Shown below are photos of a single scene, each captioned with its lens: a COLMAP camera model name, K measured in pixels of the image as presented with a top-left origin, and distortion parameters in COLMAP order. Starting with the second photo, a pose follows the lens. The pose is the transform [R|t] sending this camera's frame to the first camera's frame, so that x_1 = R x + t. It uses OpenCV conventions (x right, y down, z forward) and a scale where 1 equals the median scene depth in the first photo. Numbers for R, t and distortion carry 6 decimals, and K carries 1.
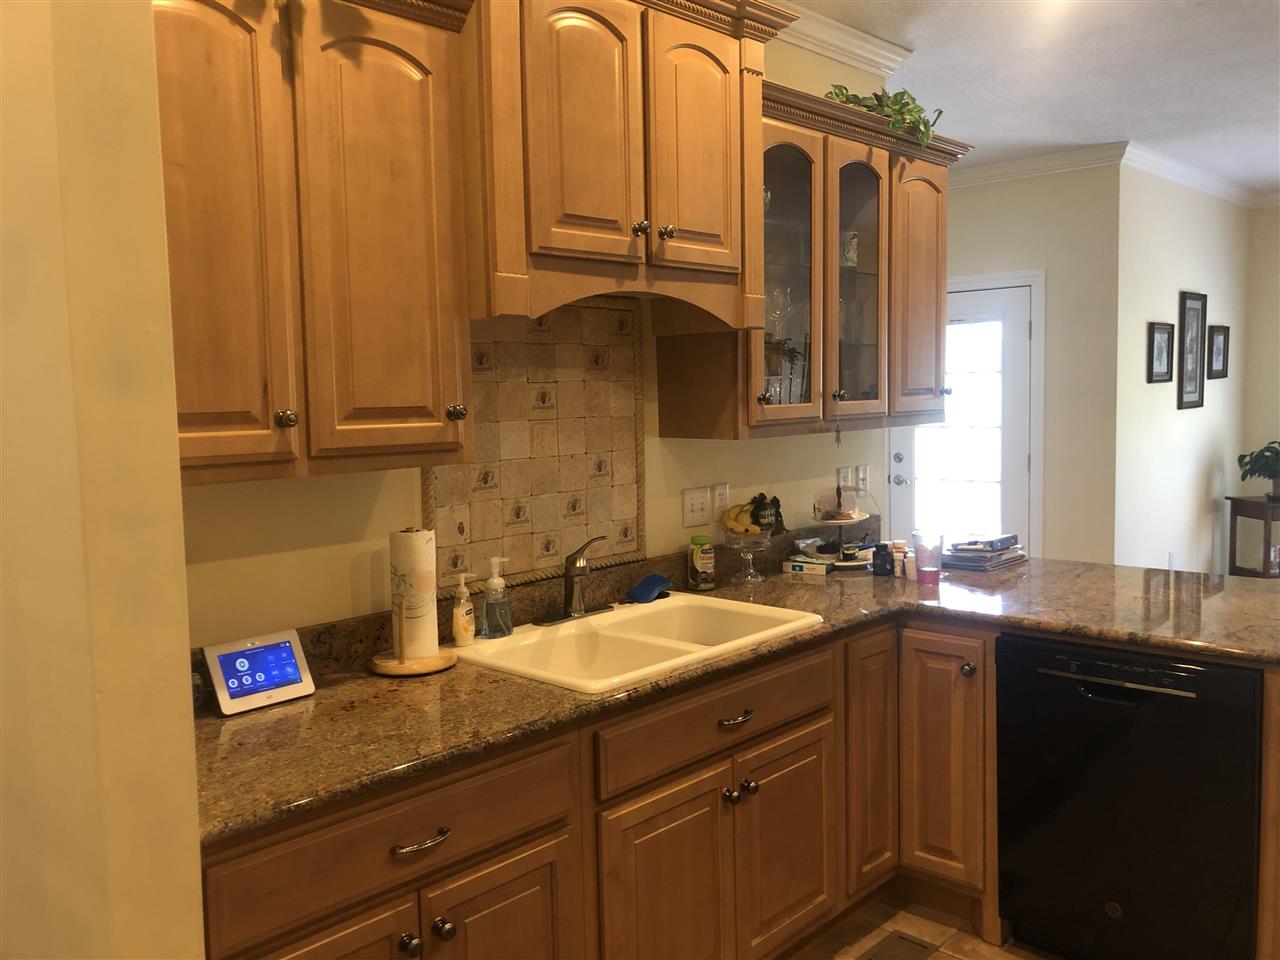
lens RADIAL K [[1053.8, 0, 639.2], [0, 1053.8, 474.7], [0, 0, 1]] dist [0.007738, 0.002958]
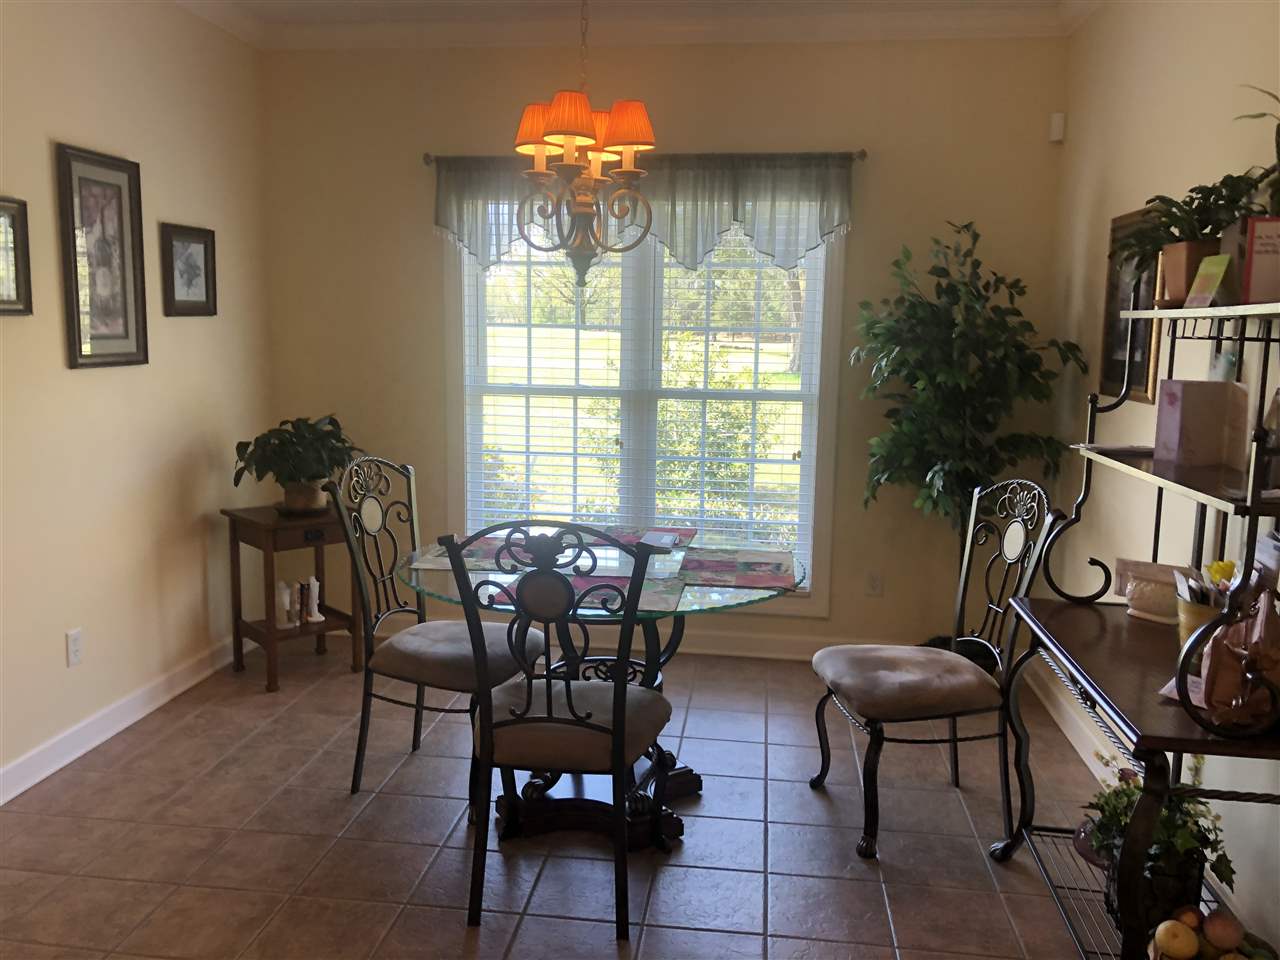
lens RADIAL K [[1053.8, 0, 639.2], [0, 1053.8, 474.7], [0, 0, 1]] dist [0.007738, 0.002958]
pose [[0.795307, -0.046713, 0.604405, 0.435047], [0.012342, 0.998068, 0.060899, -0.039511], [-0.606082, -0.040974, 0.794346, 0.419733]]
